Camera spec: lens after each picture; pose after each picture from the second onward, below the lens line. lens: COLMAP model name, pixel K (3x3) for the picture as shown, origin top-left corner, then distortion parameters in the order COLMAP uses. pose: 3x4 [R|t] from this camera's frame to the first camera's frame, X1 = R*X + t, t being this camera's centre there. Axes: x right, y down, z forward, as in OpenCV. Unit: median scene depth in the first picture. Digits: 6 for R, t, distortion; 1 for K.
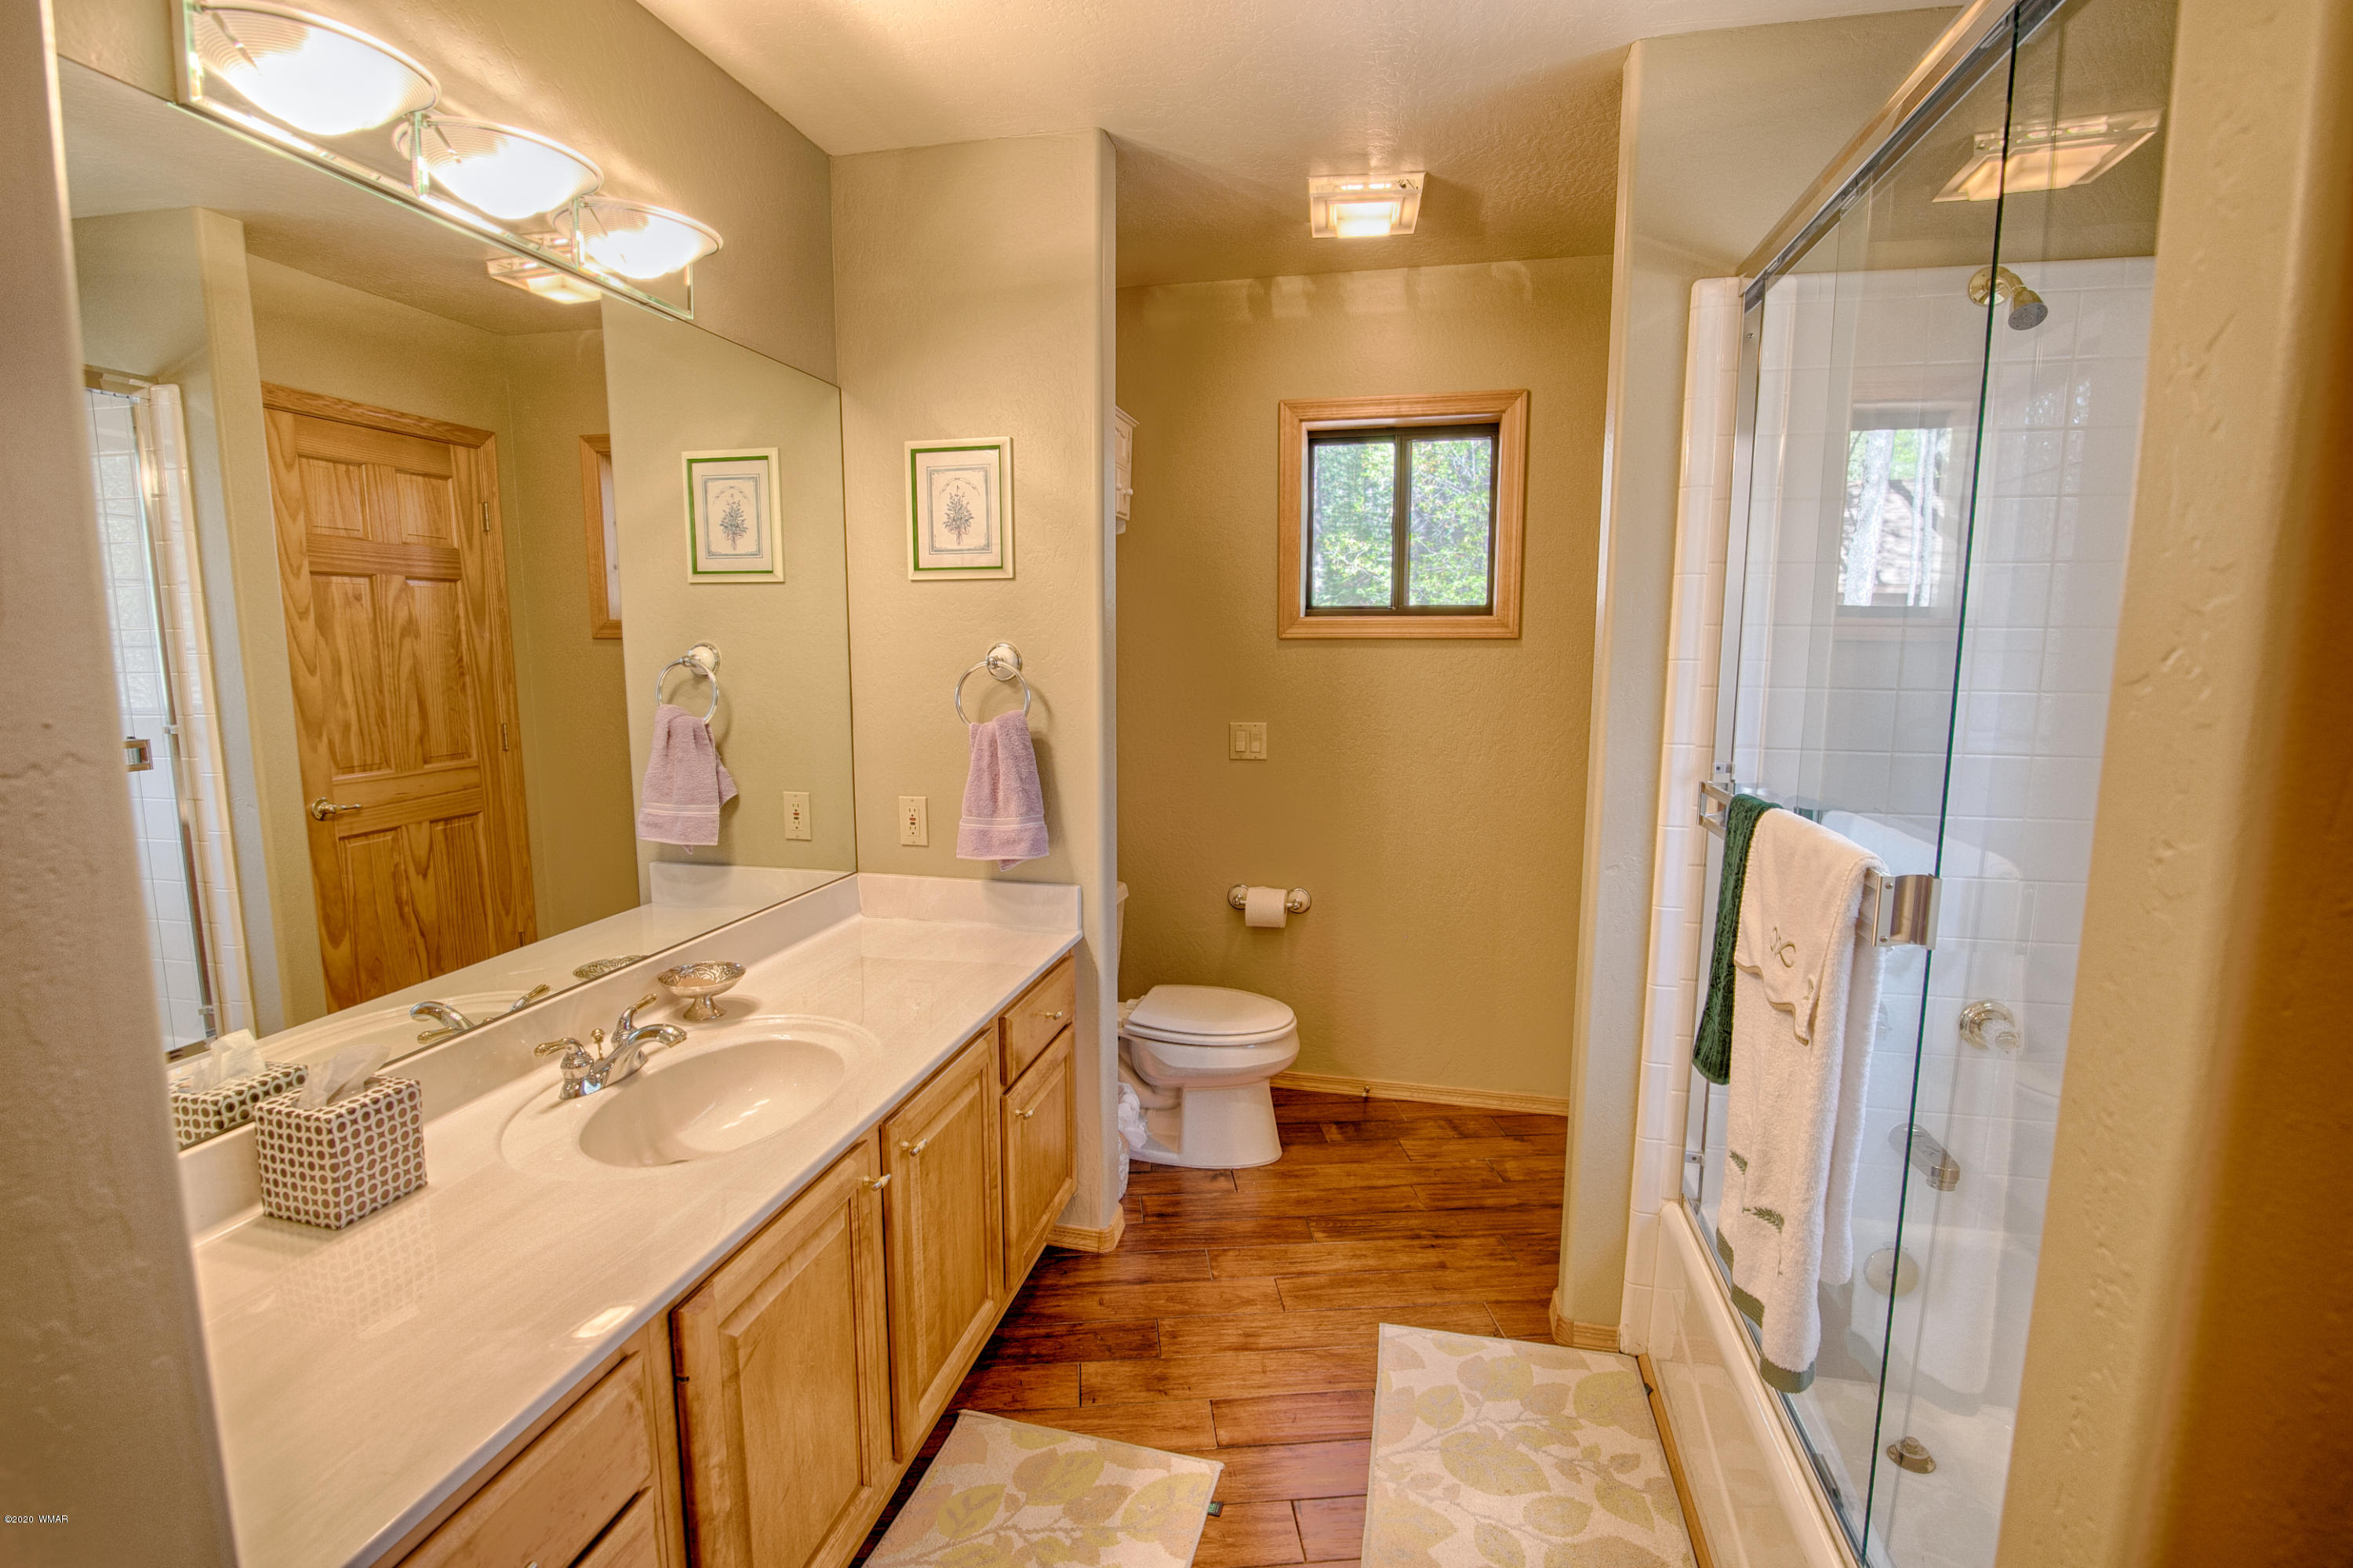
lens RADIAL K [[1076.2, 0, 1172.5], [0, 1076.2, 785.0], [0, 0, 1]] dist [-0.018857, 0.000761]
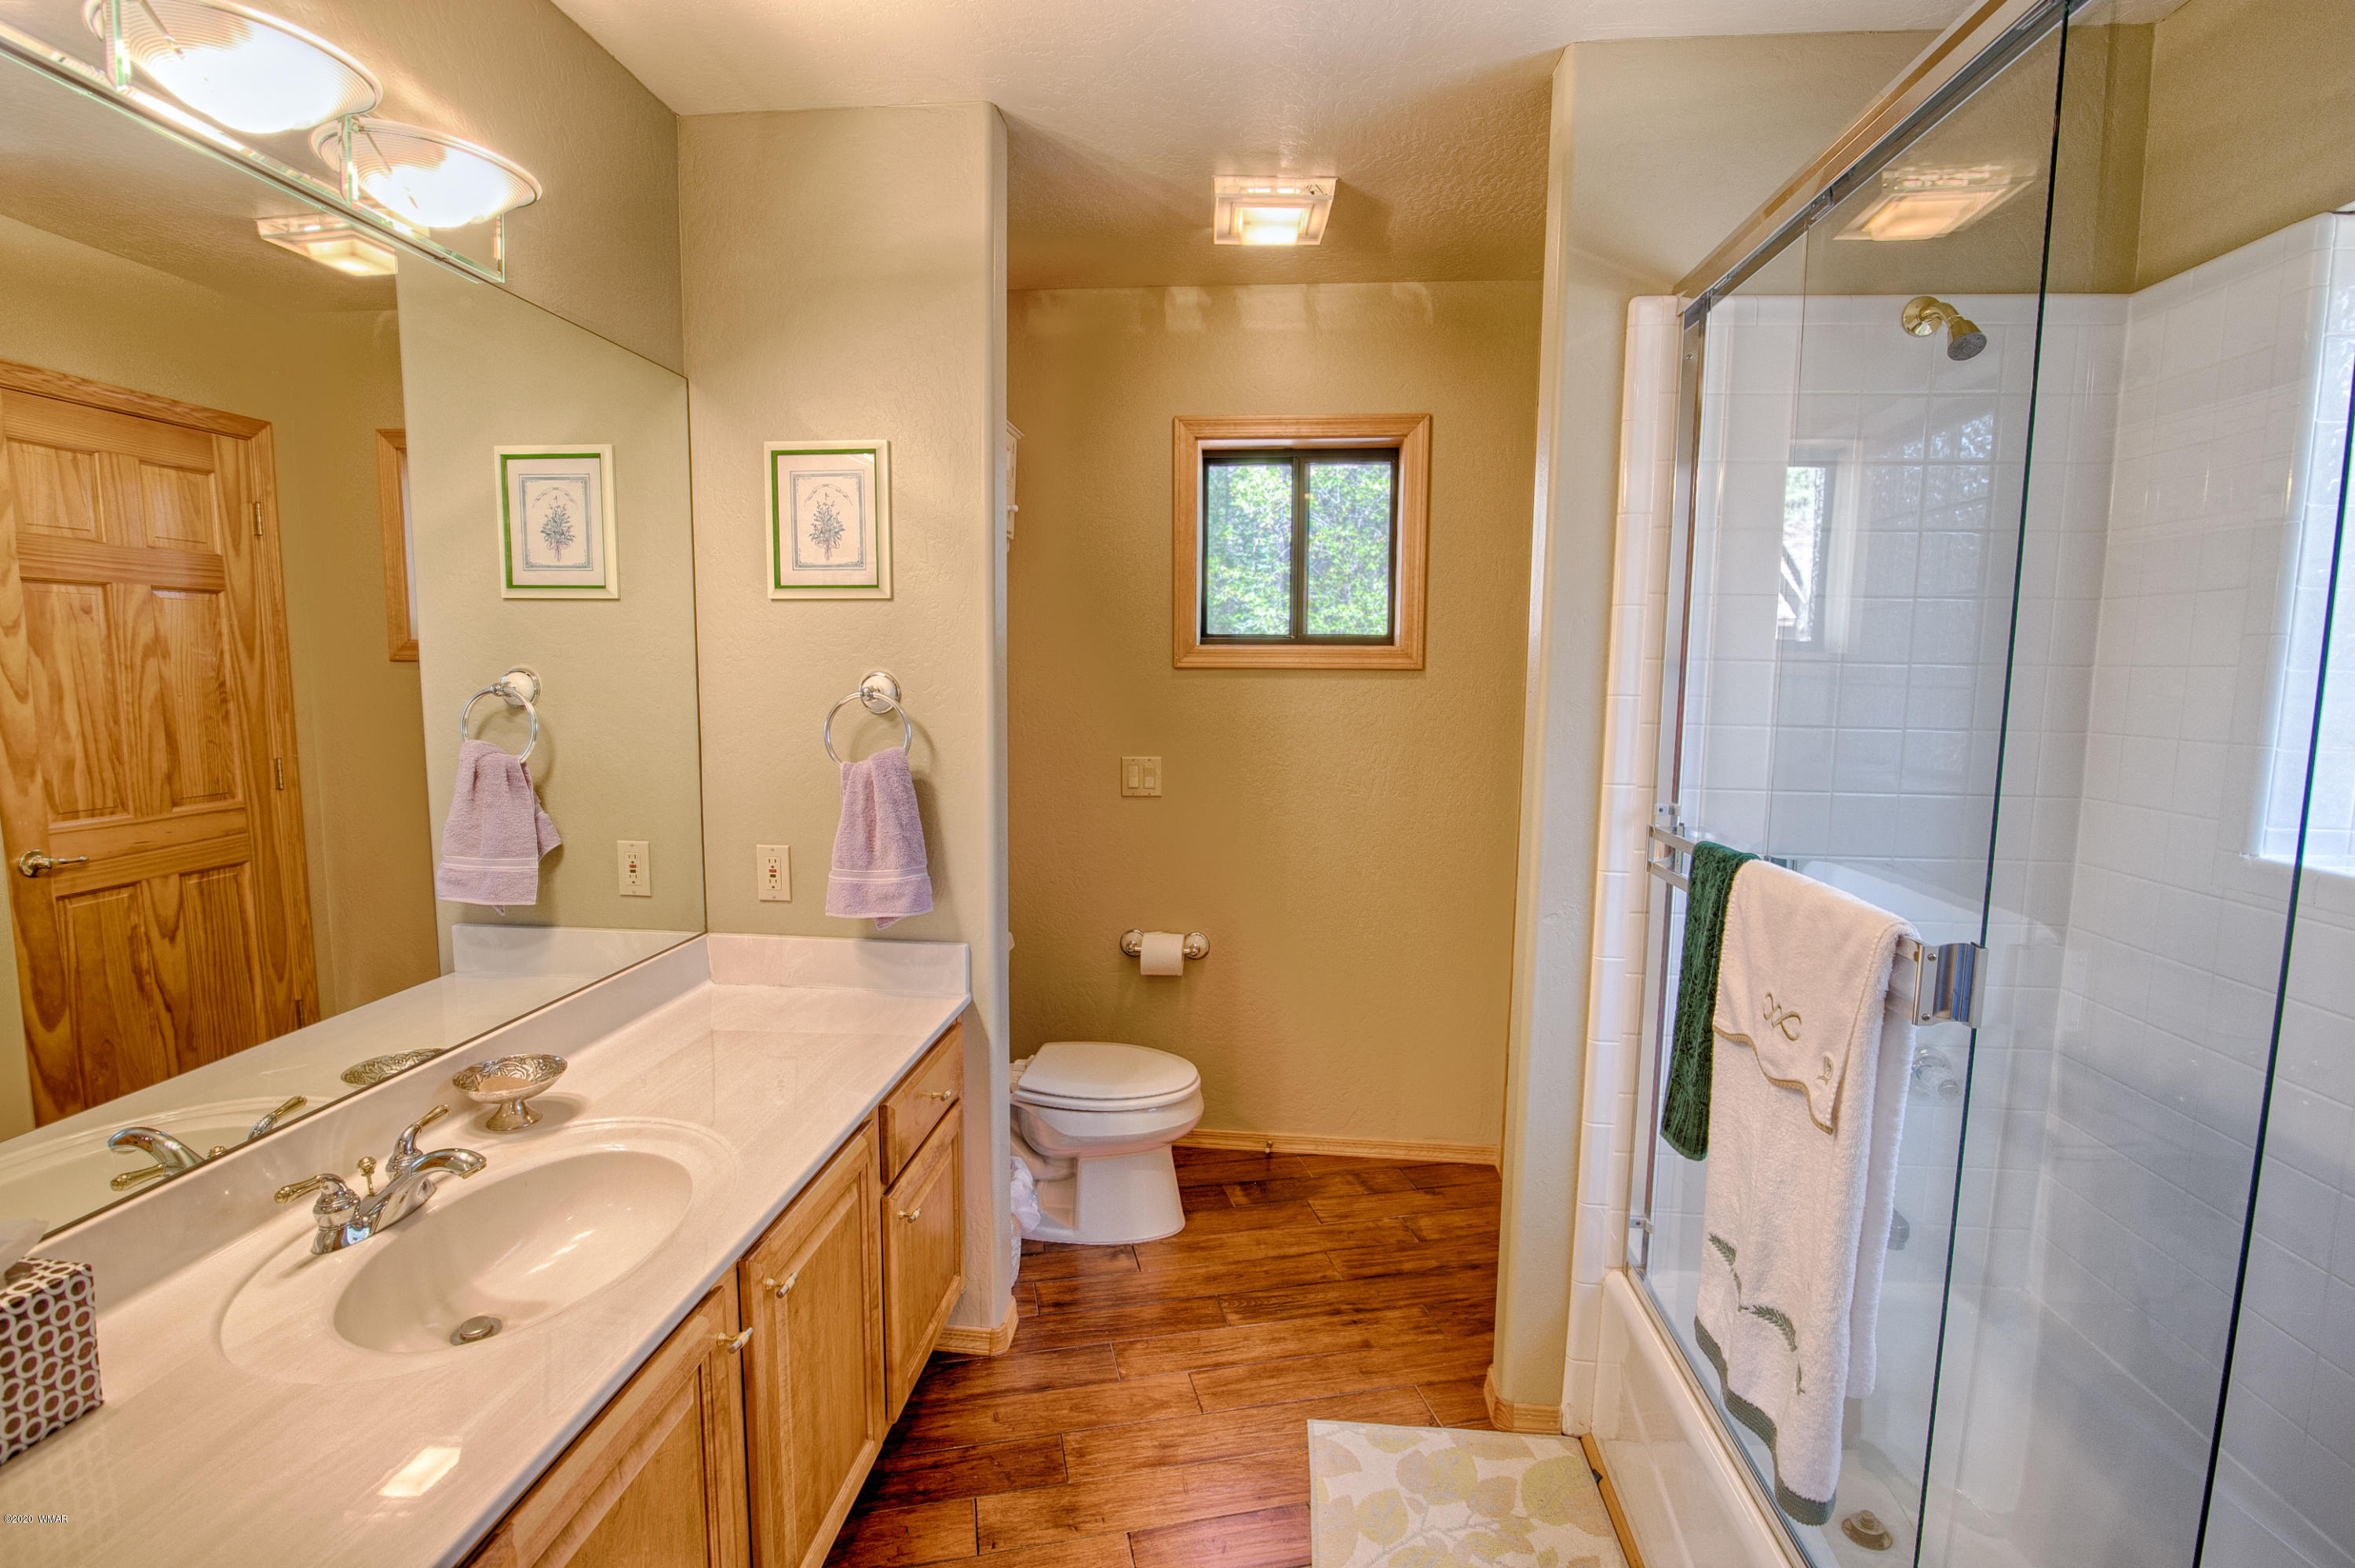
lens RADIAL K [[1076.9, 0, 1174.4], [0, 1076.9, 783.3], [0, 0, 1]] dist [-0.018857, 0.000761]
pose [[0.991716, -0.005469, 0.128334, -0.031214], [0.008730, 0.999653, -0.024863, -0.015966], [-0.128153, 0.025777, 0.991419, 0.095418]]
